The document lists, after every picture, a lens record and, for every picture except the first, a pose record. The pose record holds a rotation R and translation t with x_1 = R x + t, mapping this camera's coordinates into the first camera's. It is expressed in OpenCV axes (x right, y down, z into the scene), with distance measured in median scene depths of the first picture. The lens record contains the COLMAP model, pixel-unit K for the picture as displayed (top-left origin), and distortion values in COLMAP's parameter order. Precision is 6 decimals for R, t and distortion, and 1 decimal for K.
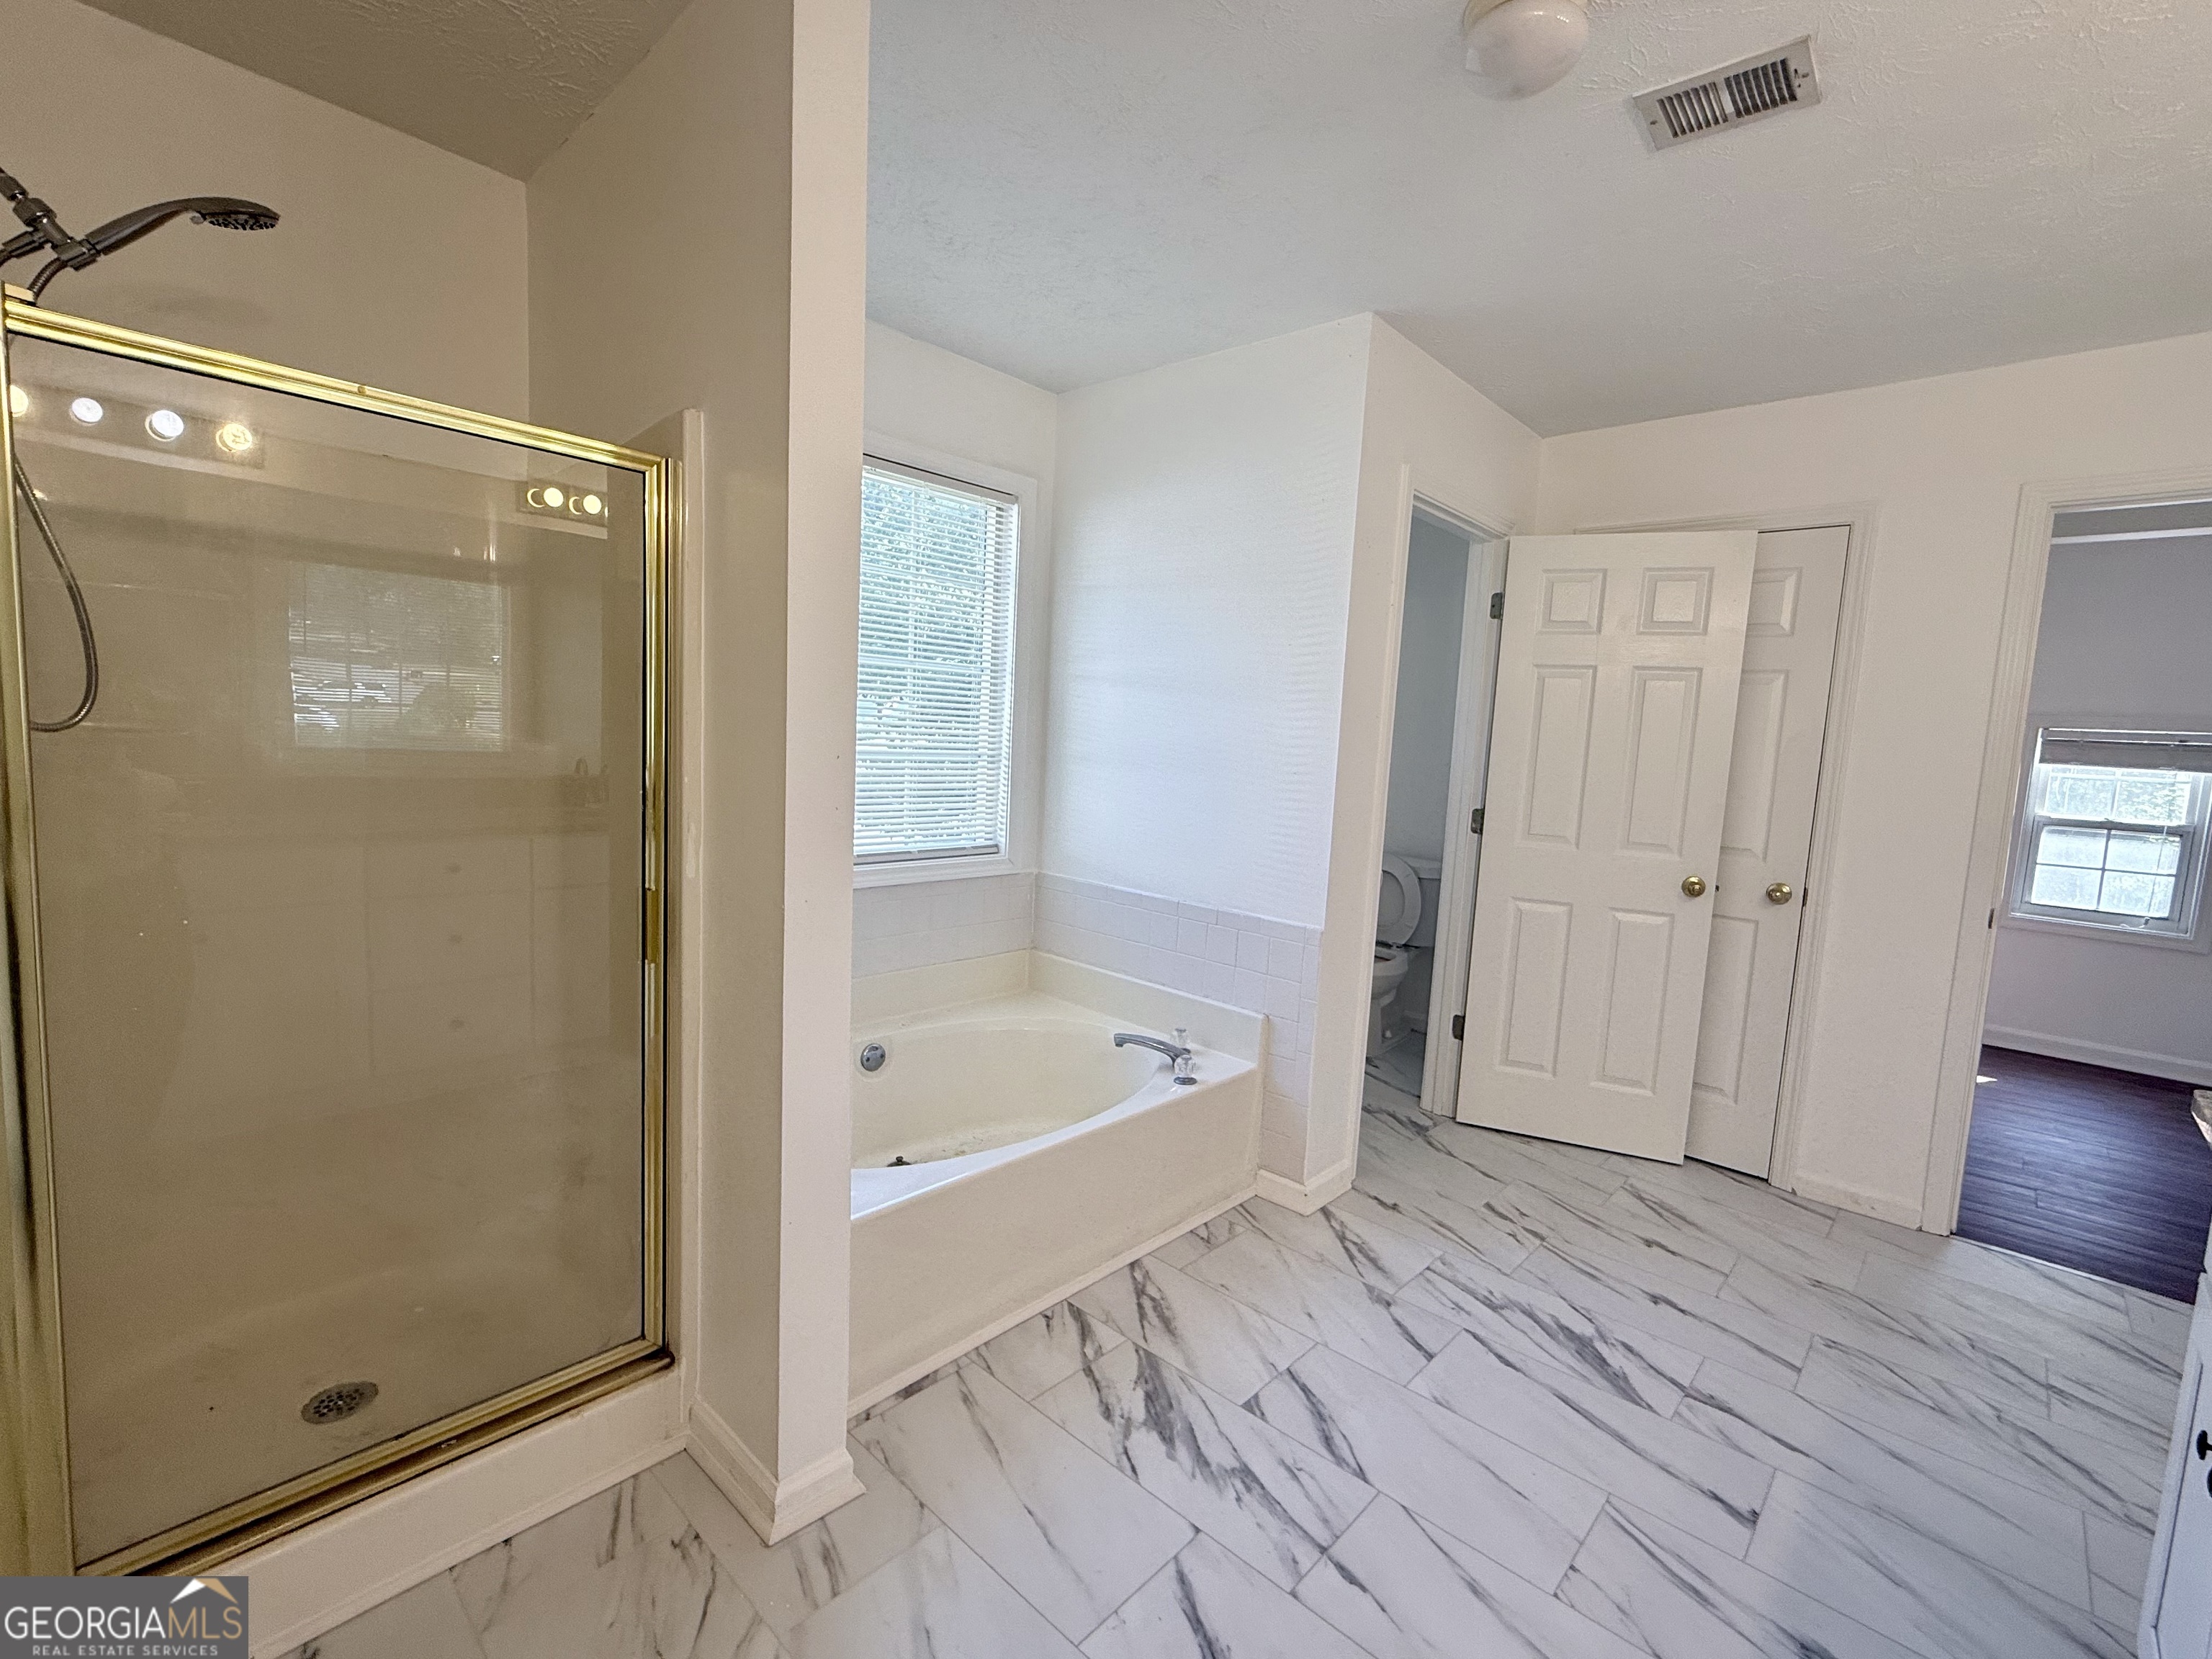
lens RADIAL K [[982.4, 0, 1100.2], [0, 982.4, 833.3], [0, 0, 1]] dist [0.004532, -0.000389]
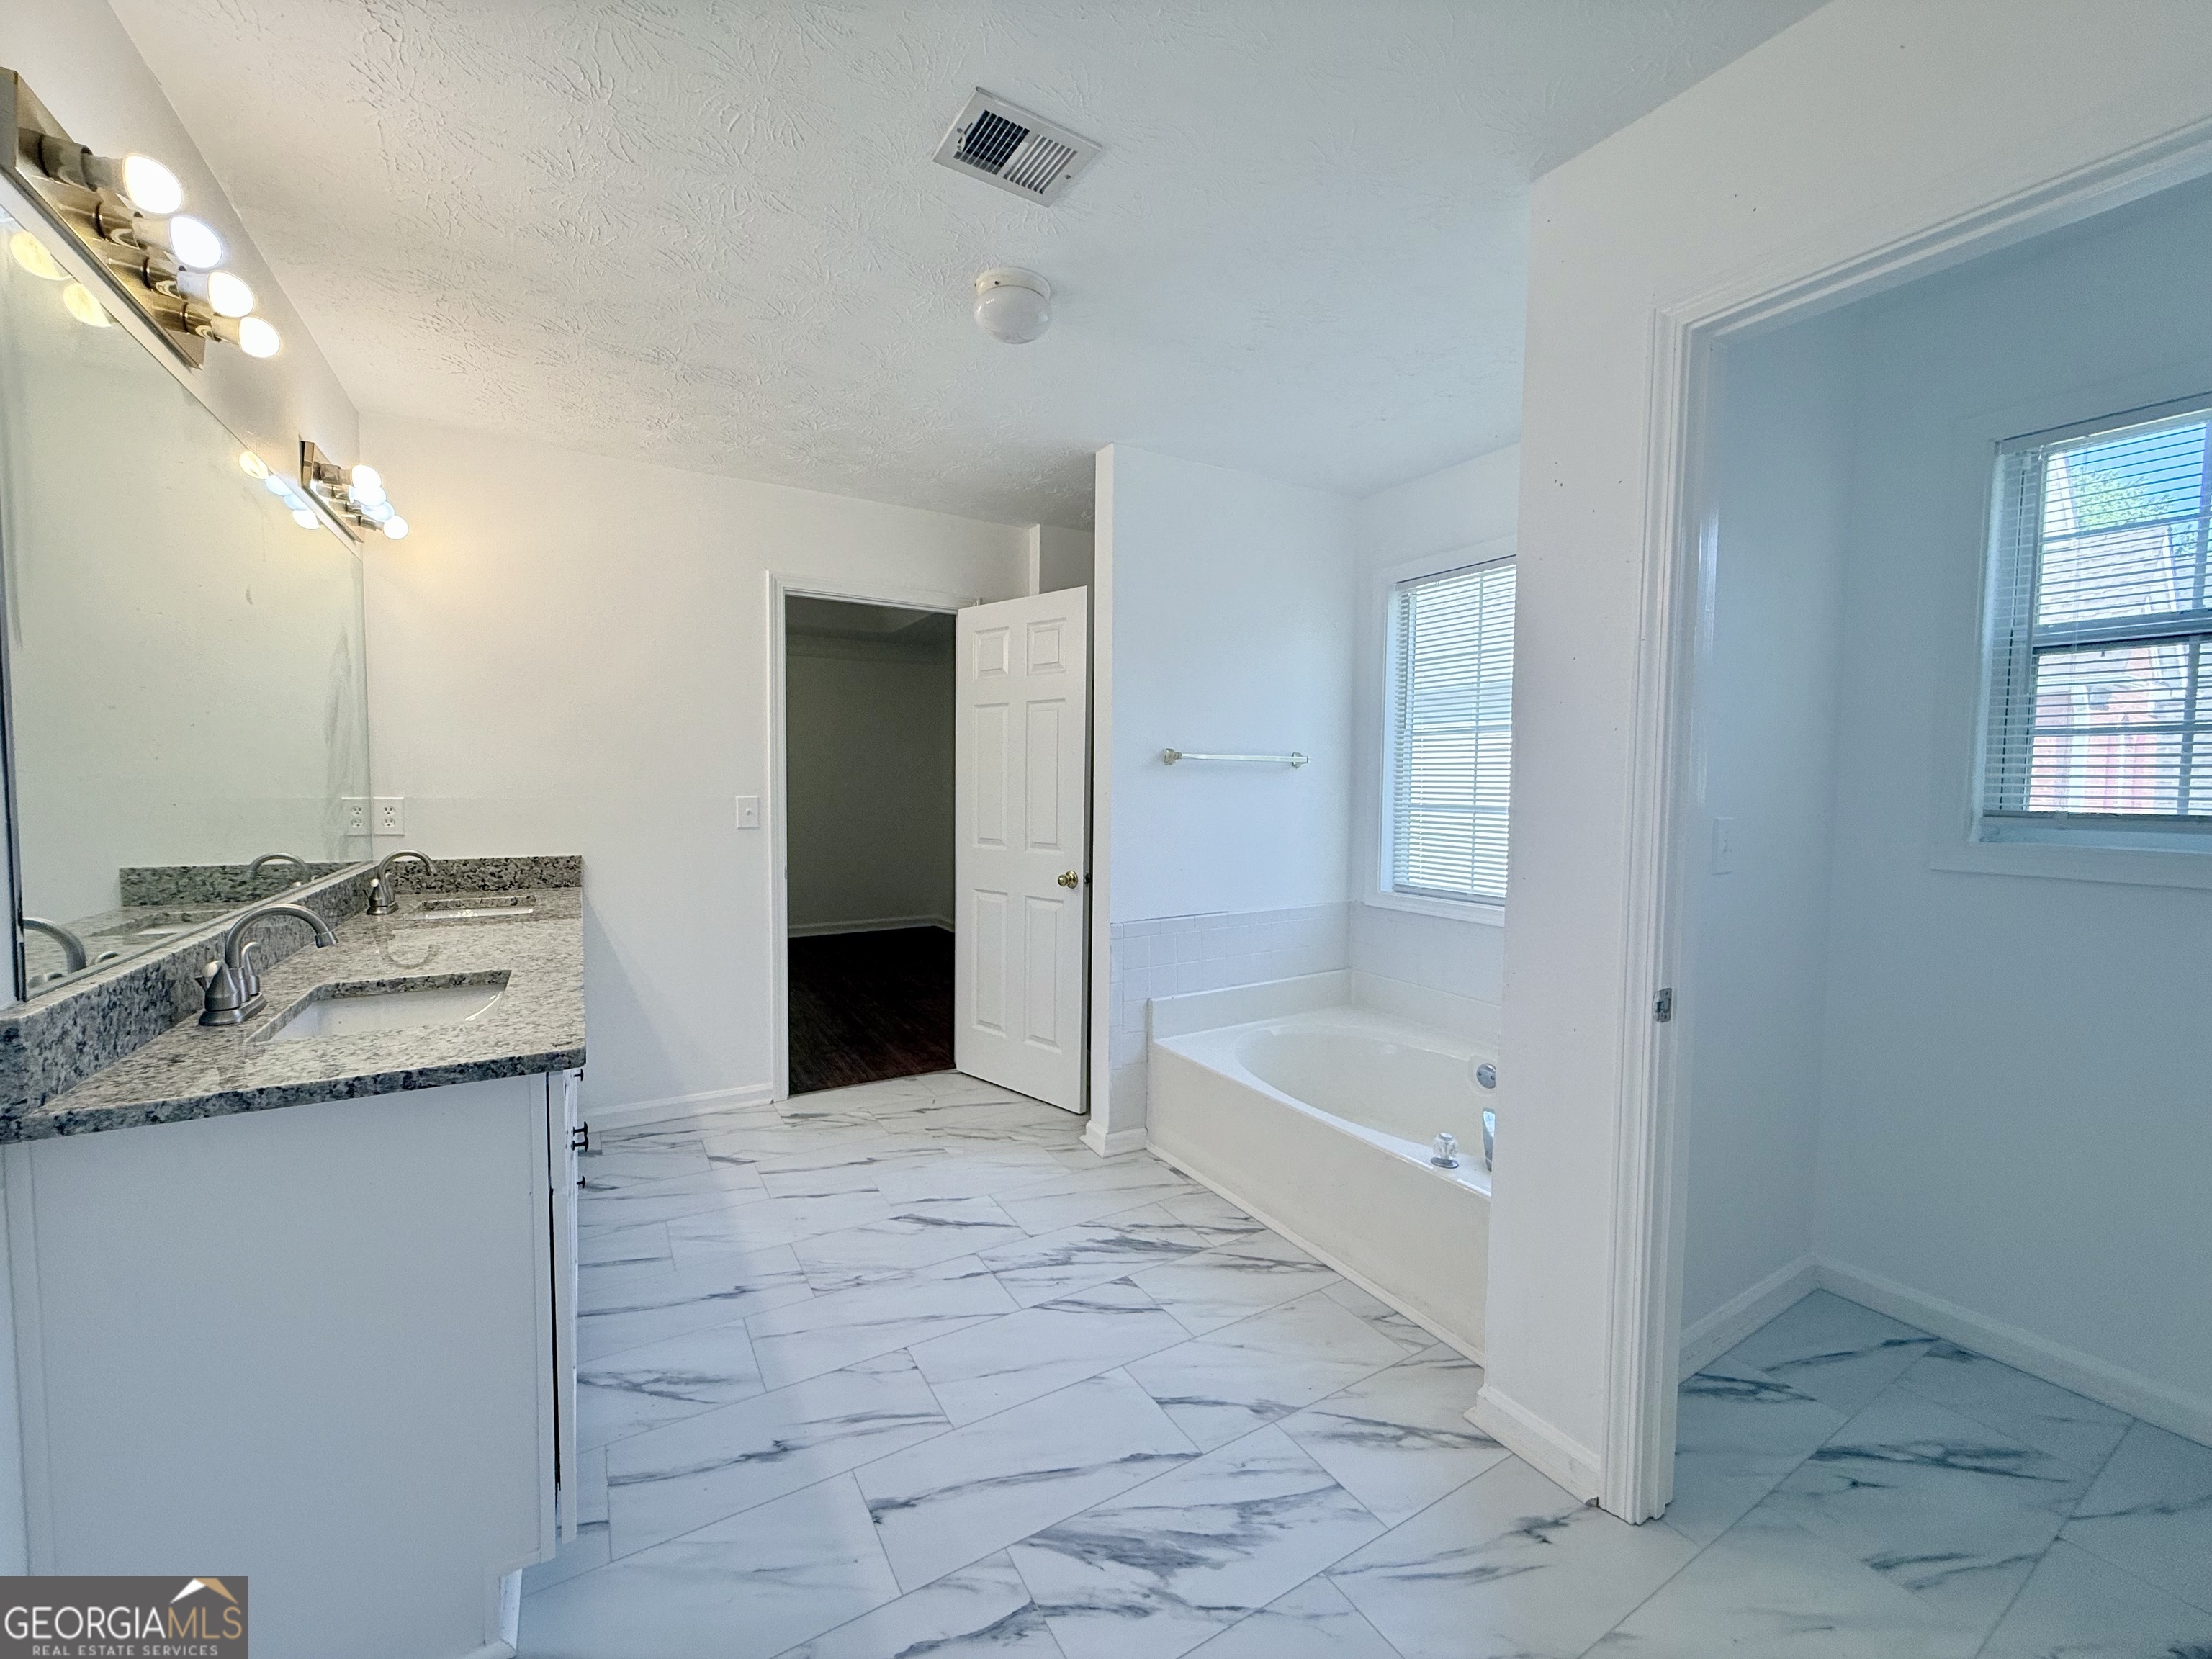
lens RADIAL K [[878.2, 0, 1096.9], [0, 878.2, 834.5], [0, 0, 1]] dist [-0.001201, 0.001431]
pose [[-0.281036, 0.001420, -0.959696, 1.082963], [-0.125028, 0.991422, 0.038079, -0.037103], [0.951518, 0.130691, -0.278448, 1.023517]]
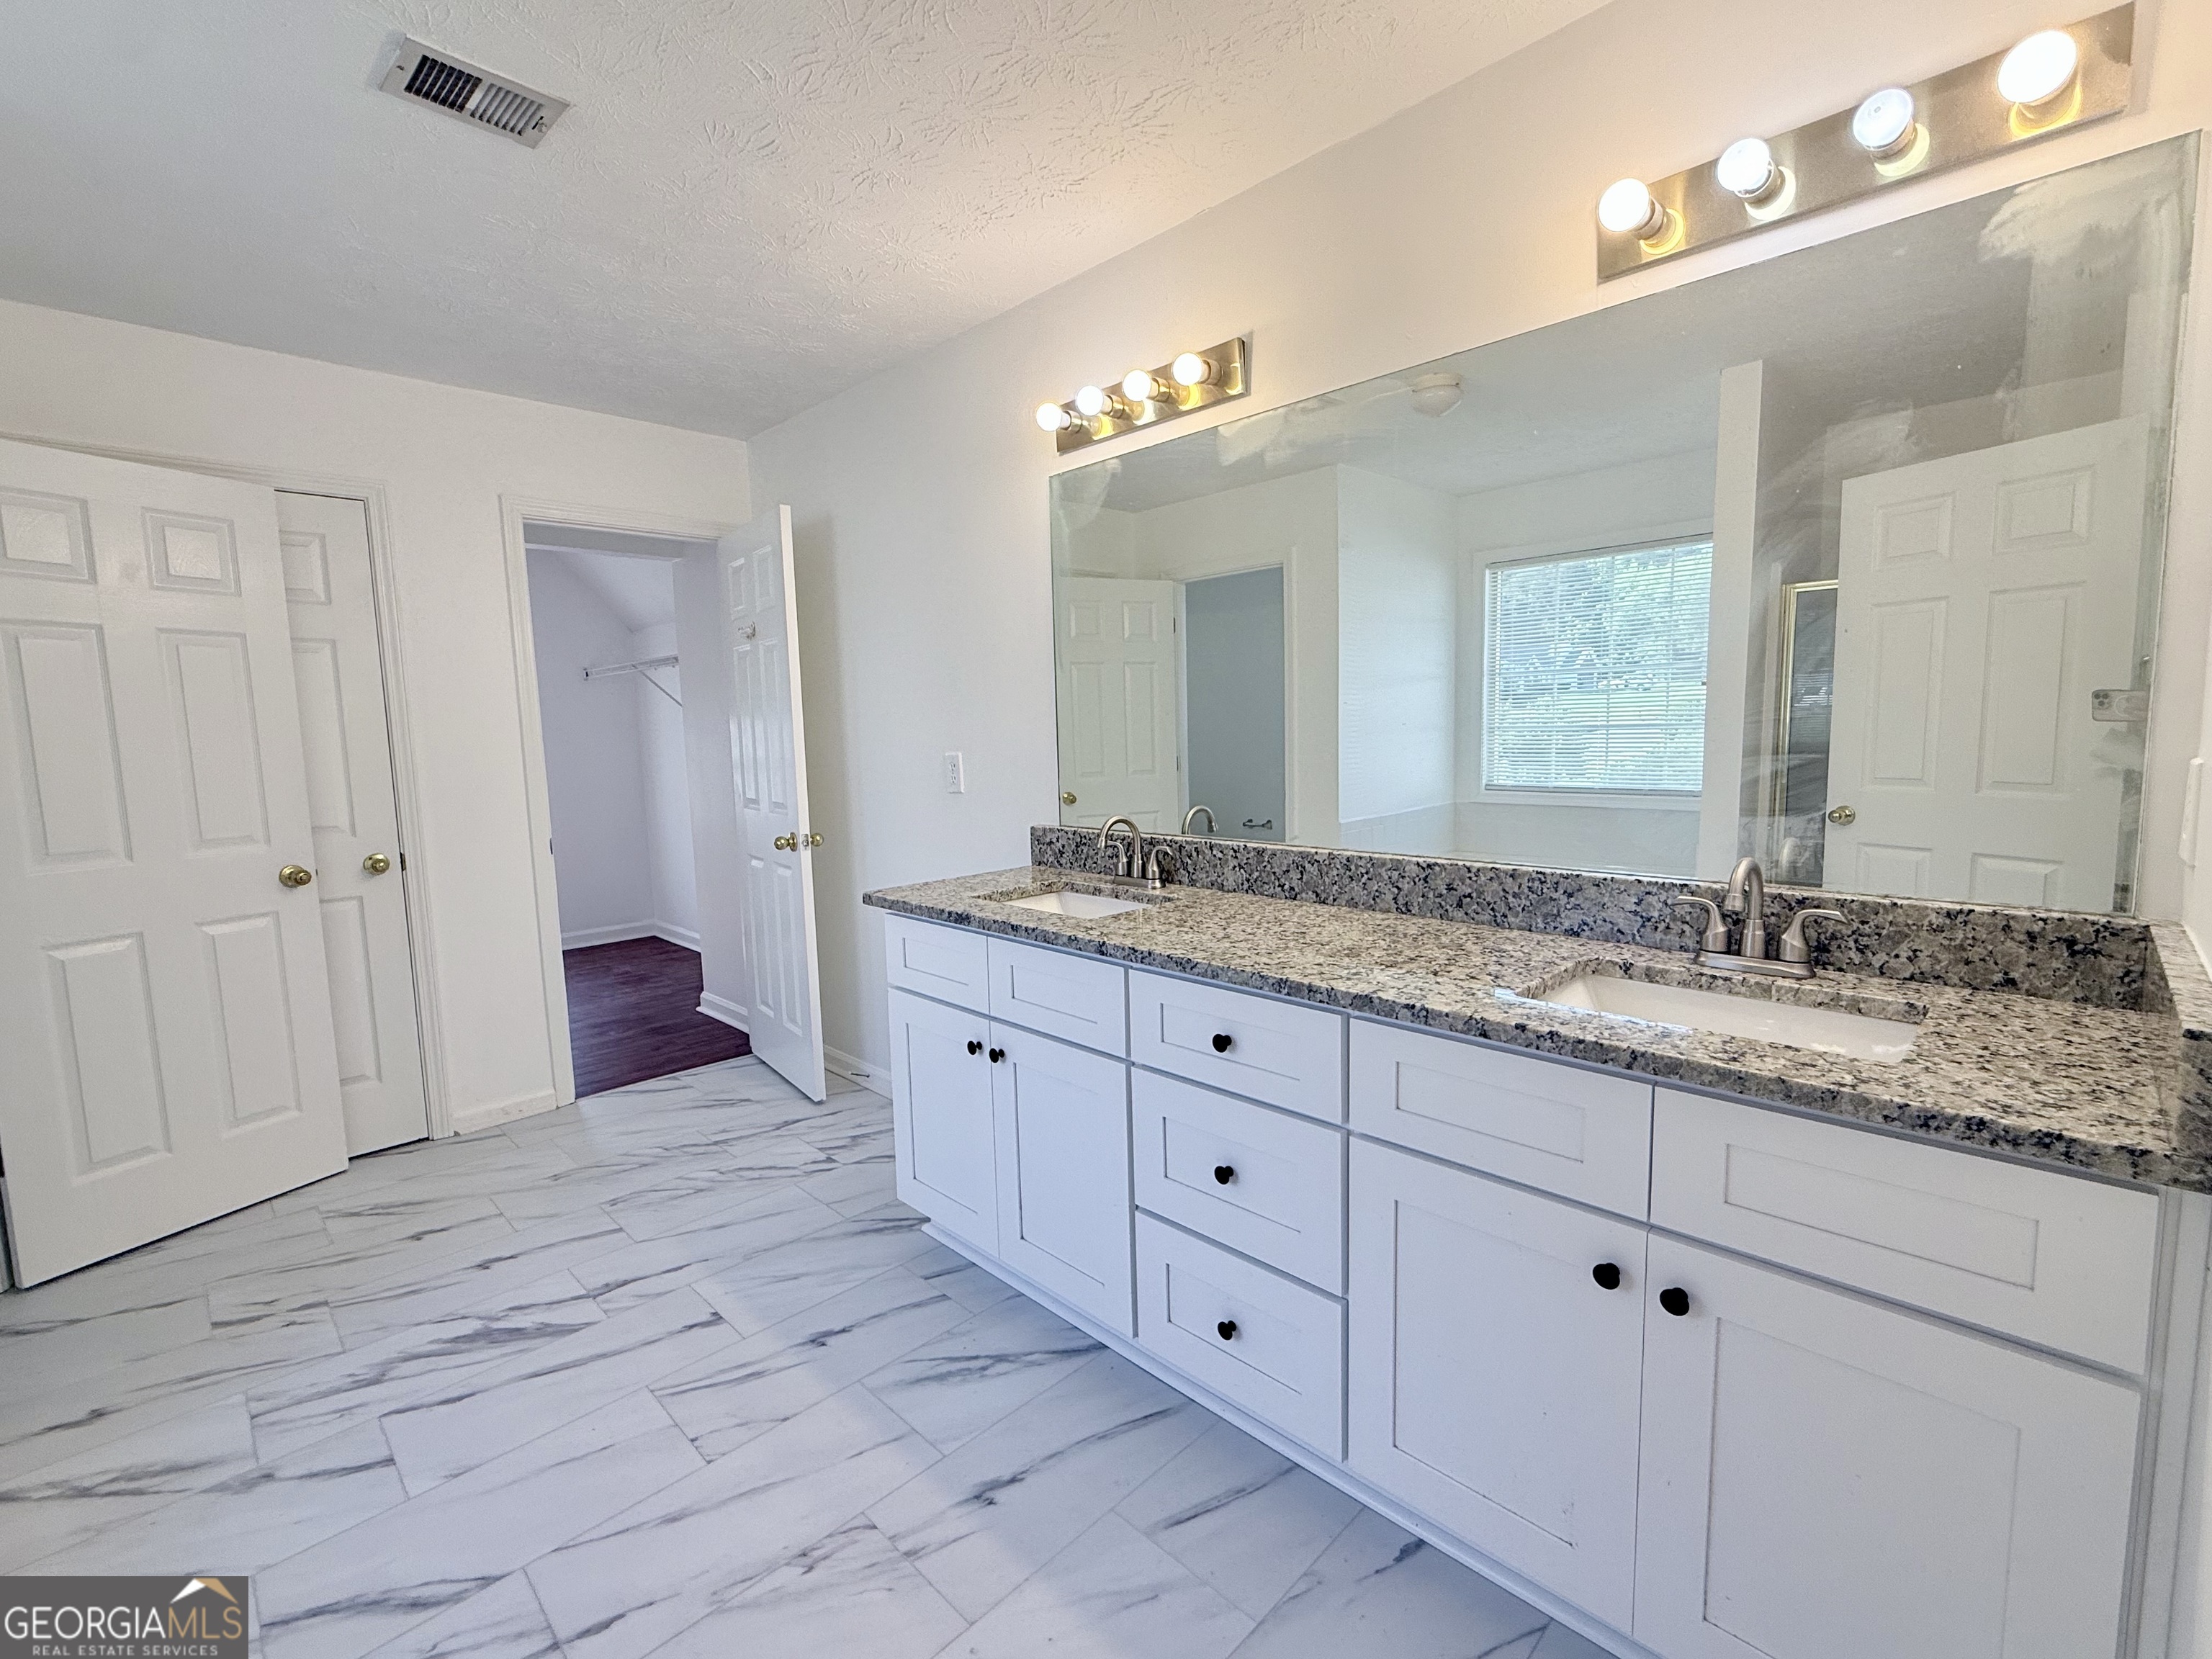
lens RADIAL K [[982.4, 0, 1112.6], [0, 982.4, 830.2], [0, 0, 1]] dist [0.004532, -0.000389]
pose [[0.032684, -0.158674, 0.986790, -0.354624], [0.132170, 0.979333, 0.153098, -0.035520], [-0.990688, 0.125420, 0.052980, 0.260127]]
